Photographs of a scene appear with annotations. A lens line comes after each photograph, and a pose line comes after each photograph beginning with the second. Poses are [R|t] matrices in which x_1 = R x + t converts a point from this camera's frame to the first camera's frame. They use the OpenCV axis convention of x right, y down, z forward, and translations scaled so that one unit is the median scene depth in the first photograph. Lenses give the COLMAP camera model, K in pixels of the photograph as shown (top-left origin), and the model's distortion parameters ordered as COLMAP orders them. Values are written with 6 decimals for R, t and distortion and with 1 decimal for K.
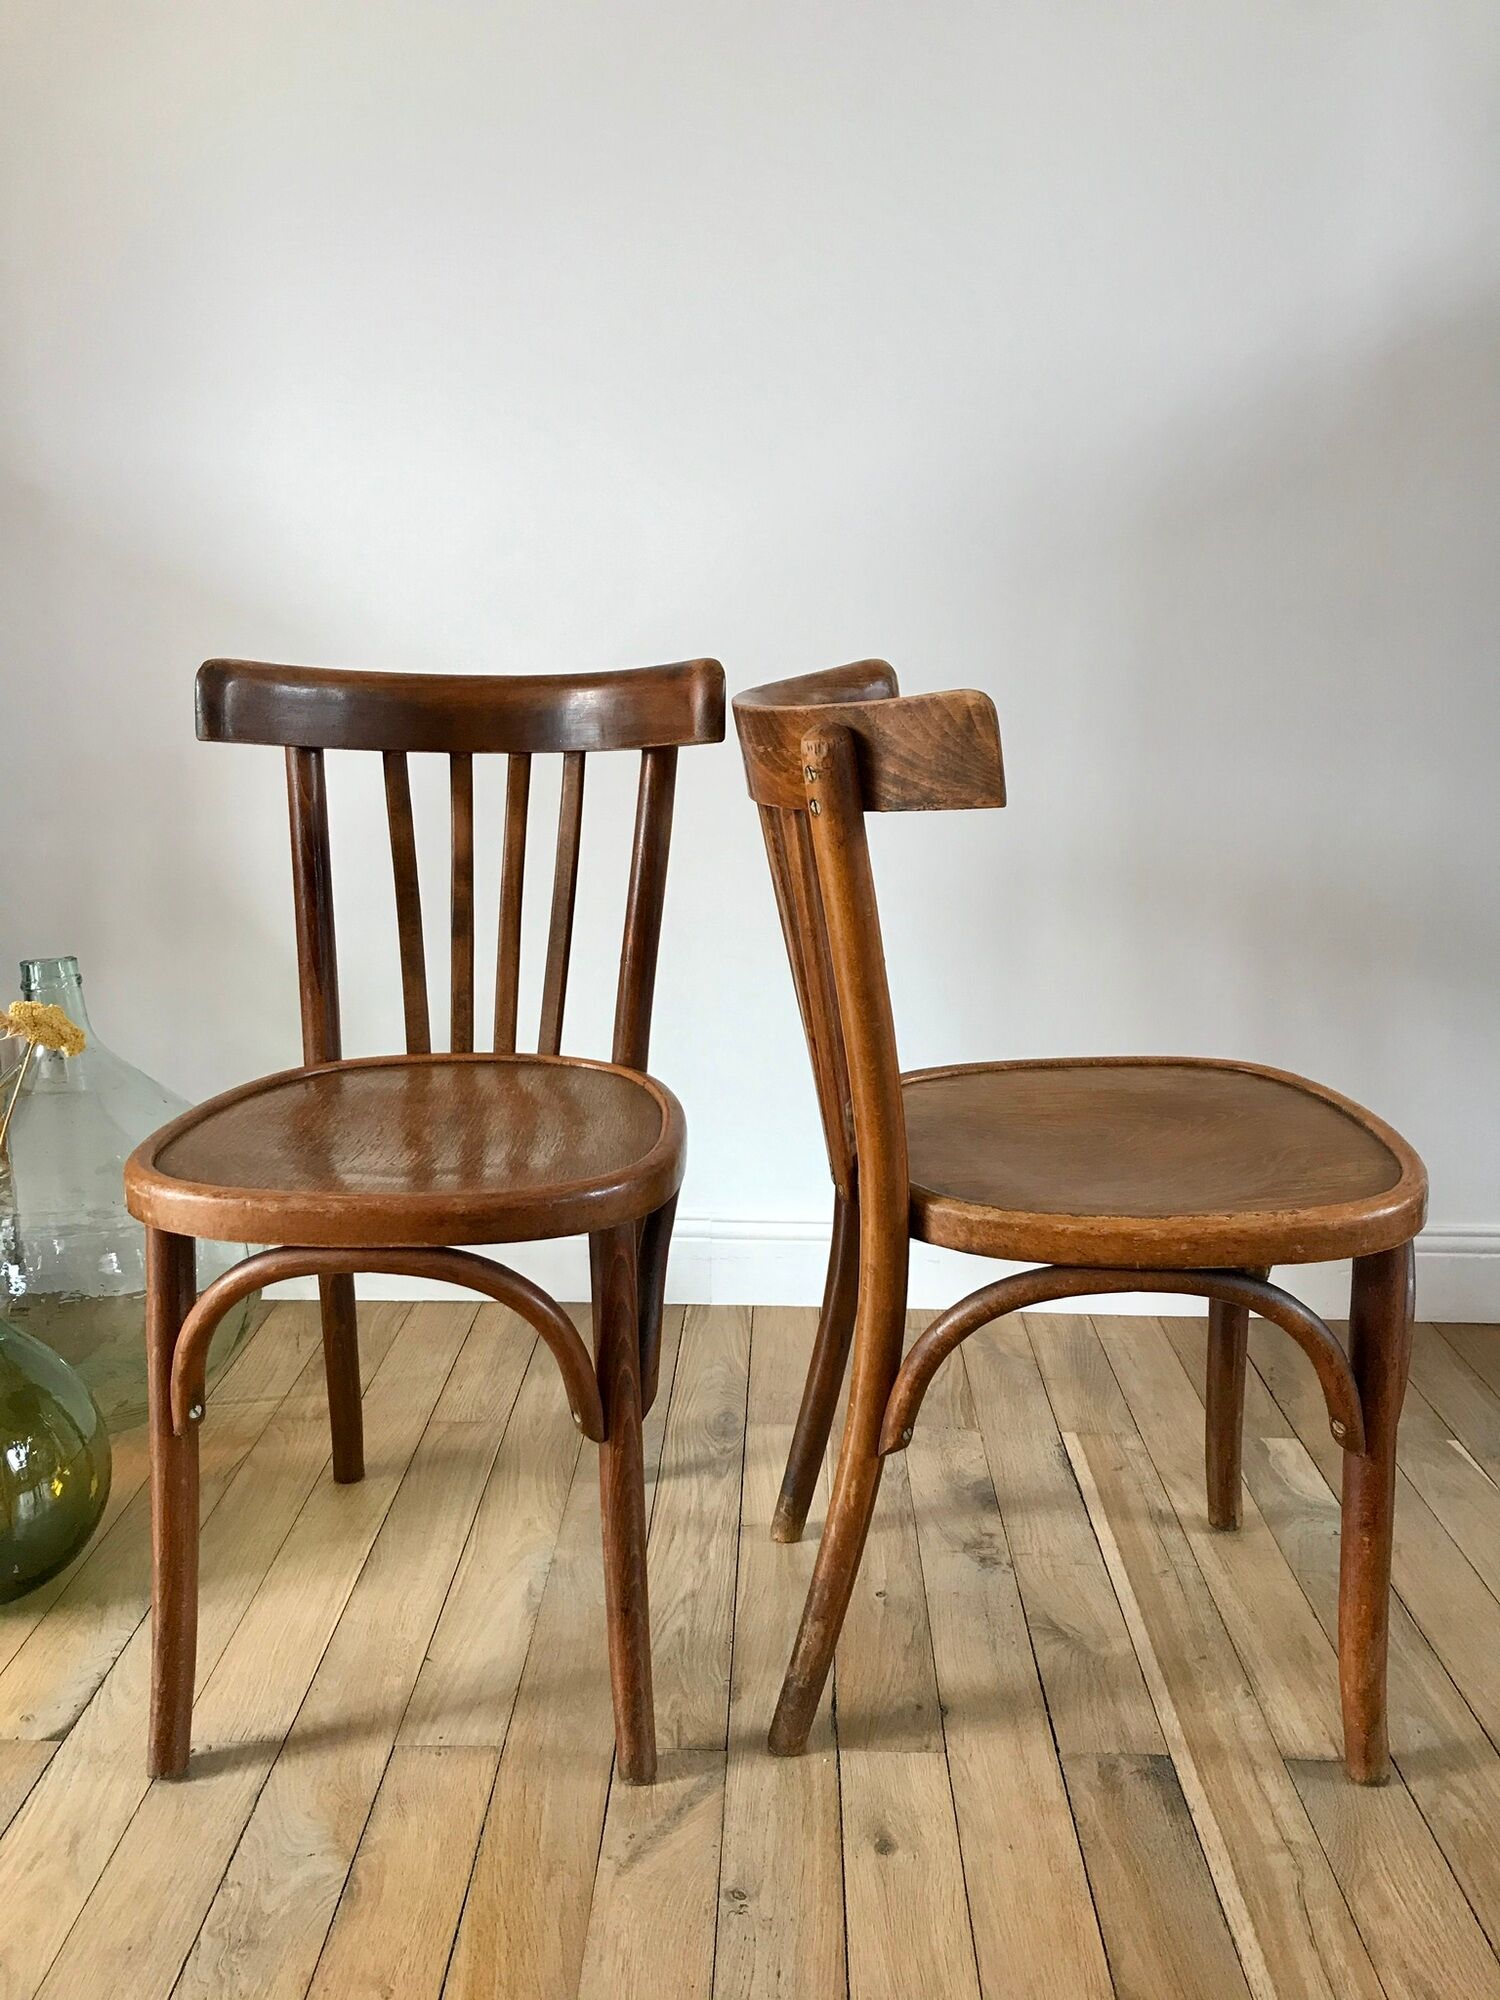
lens RADIAL K [[1628.7, 0, 754.3], [0, 1628.7, 983.7], [0, 0, 1]] dist [0.042471, -0.049758]
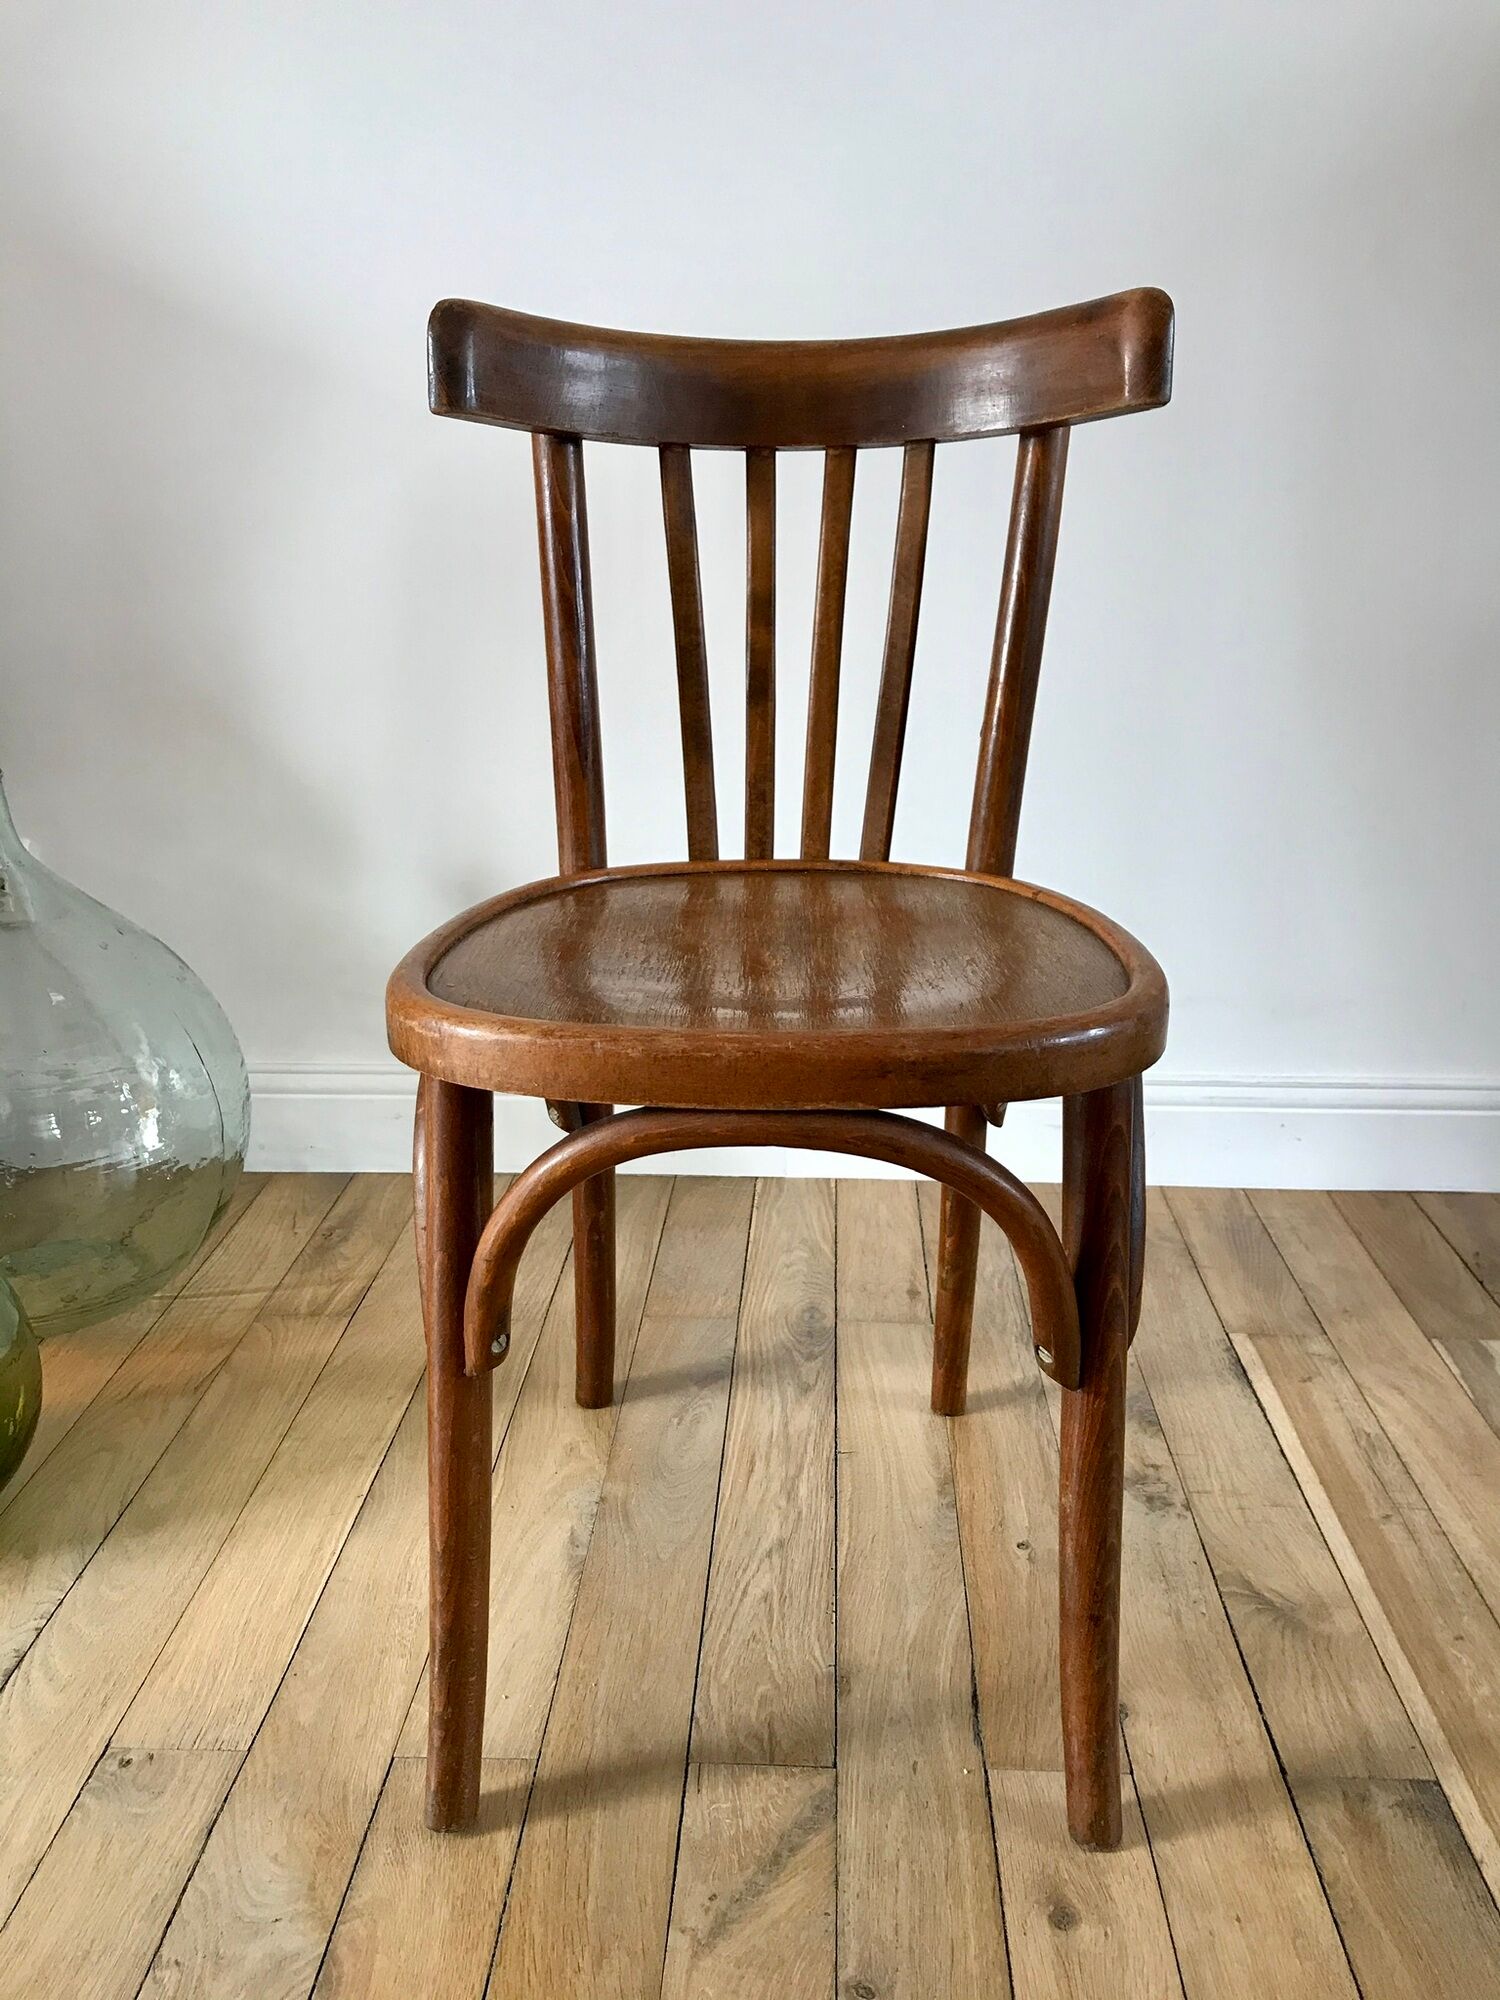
lens RADIAL K [[1628.7, 0, 753.3], [0, 1628.7, 985.8], [0, 0, 1]] dist [0.042471, -0.049758]
pose [[0.999602, -0.004742, -0.027803, -0.028822], [0.006904, 0.996914, 0.078191, 0.048761], [0.027347, -0.078352, 0.996551, 0.254691]]
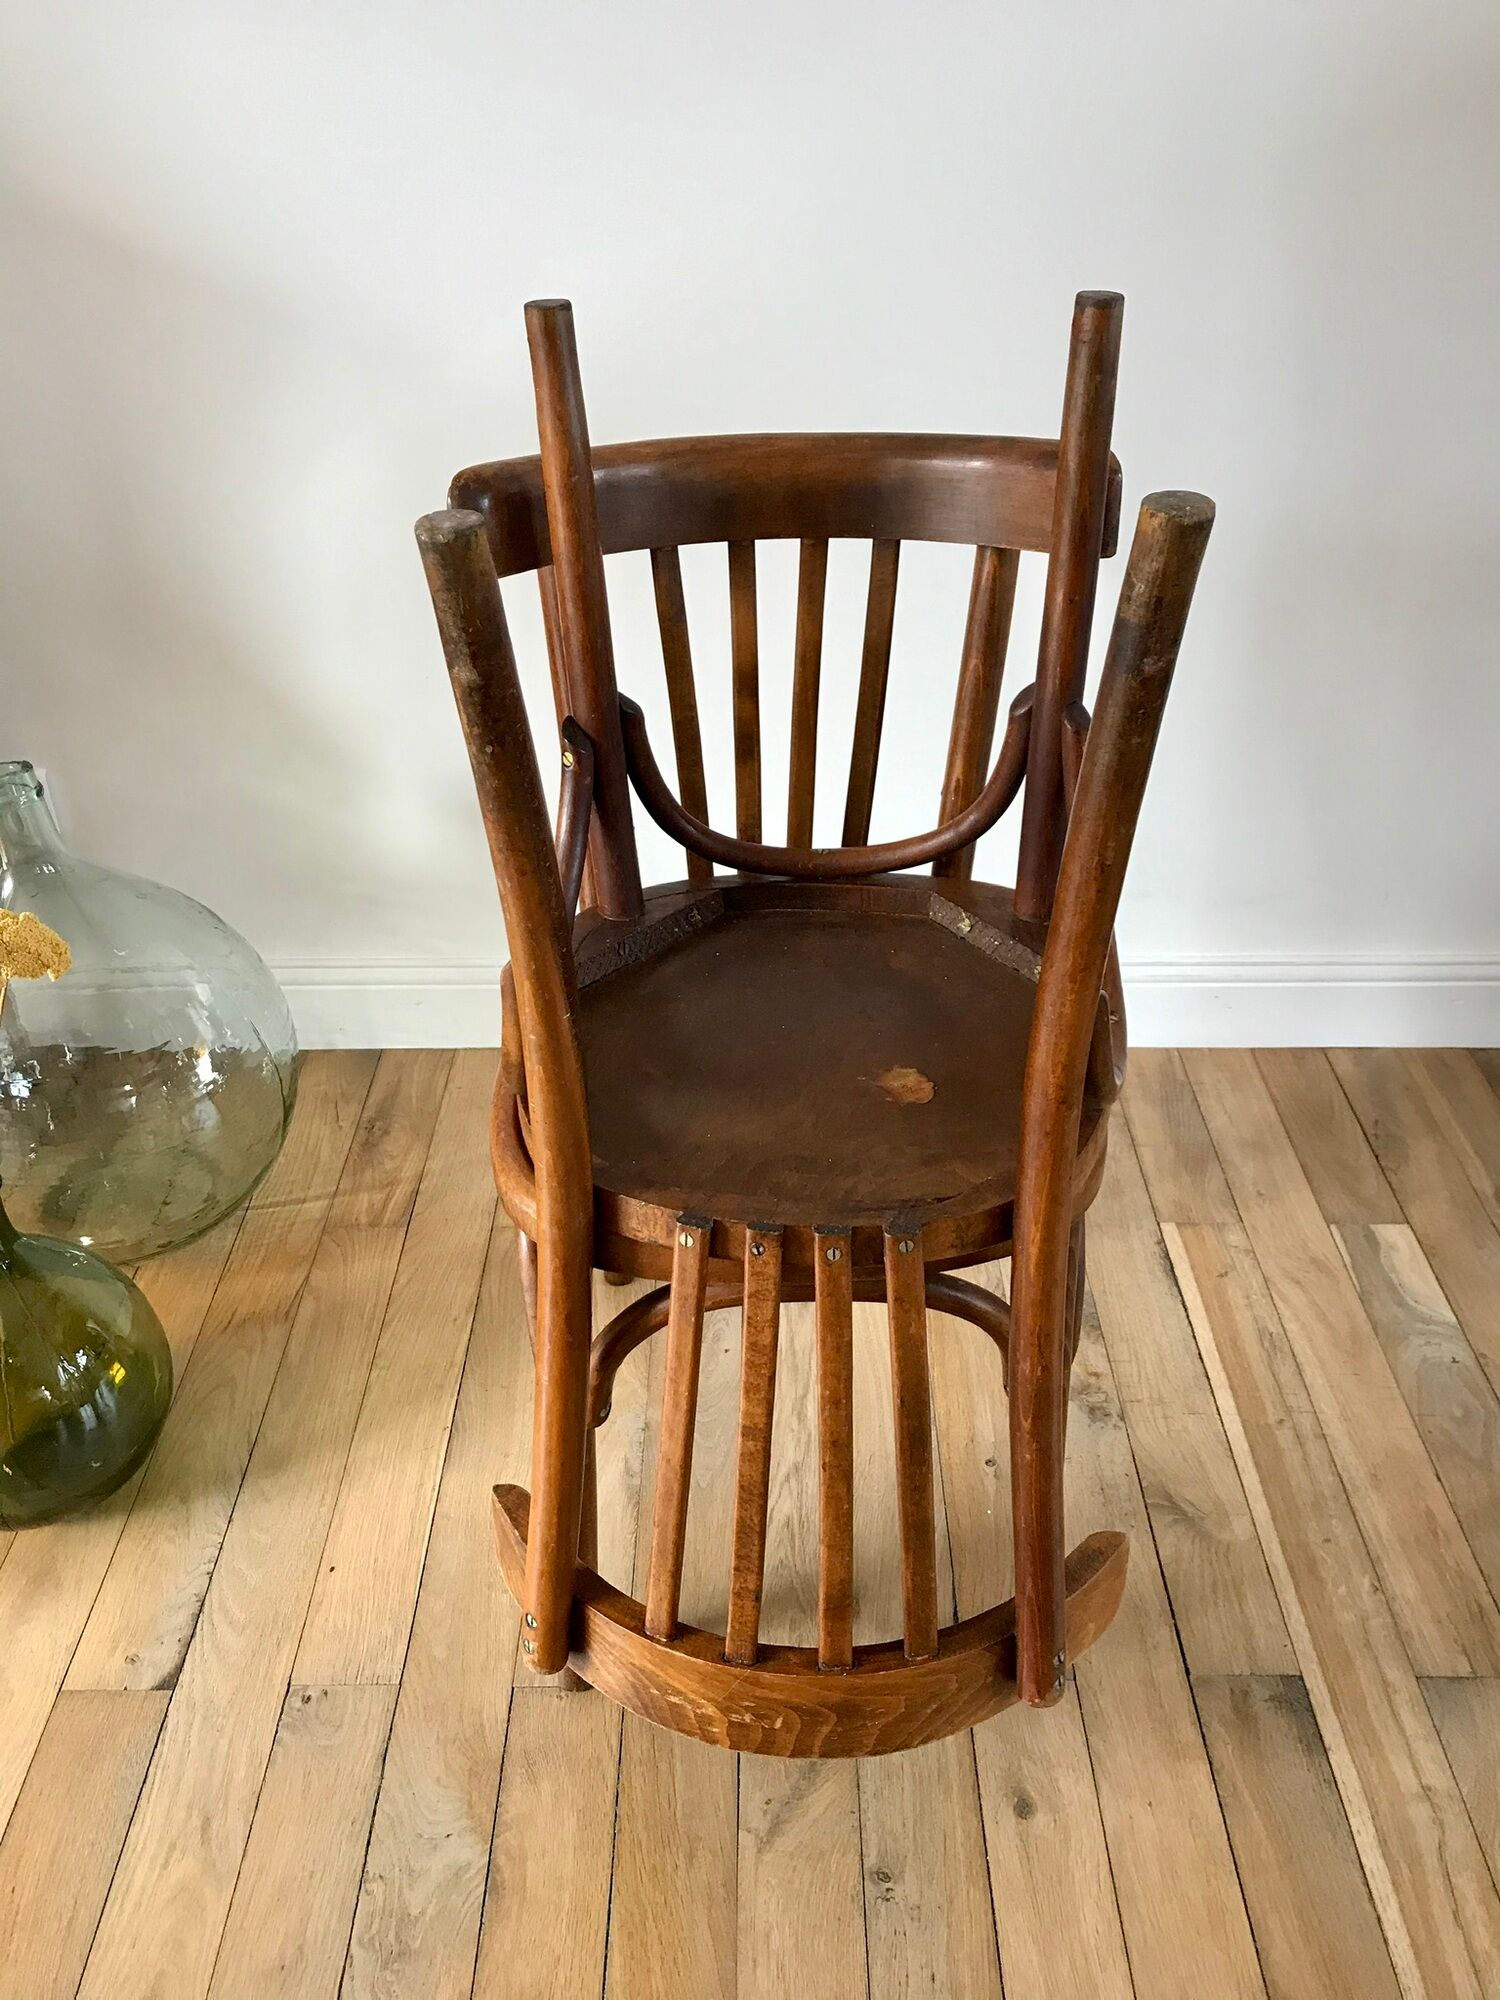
lens RADIAL K [[1628.7, 0, 754.8], [0, 1628.7, 993.4], [0, 0, 1]] dist [0.042471, -0.049758]
pose [[0.999652, -0.023883, 0.011214, -0.068806], [0.018256, 0.932950, 0.359542, -0.245386], [-0.019049, -0.359212, 0.933061, 0.209509]]
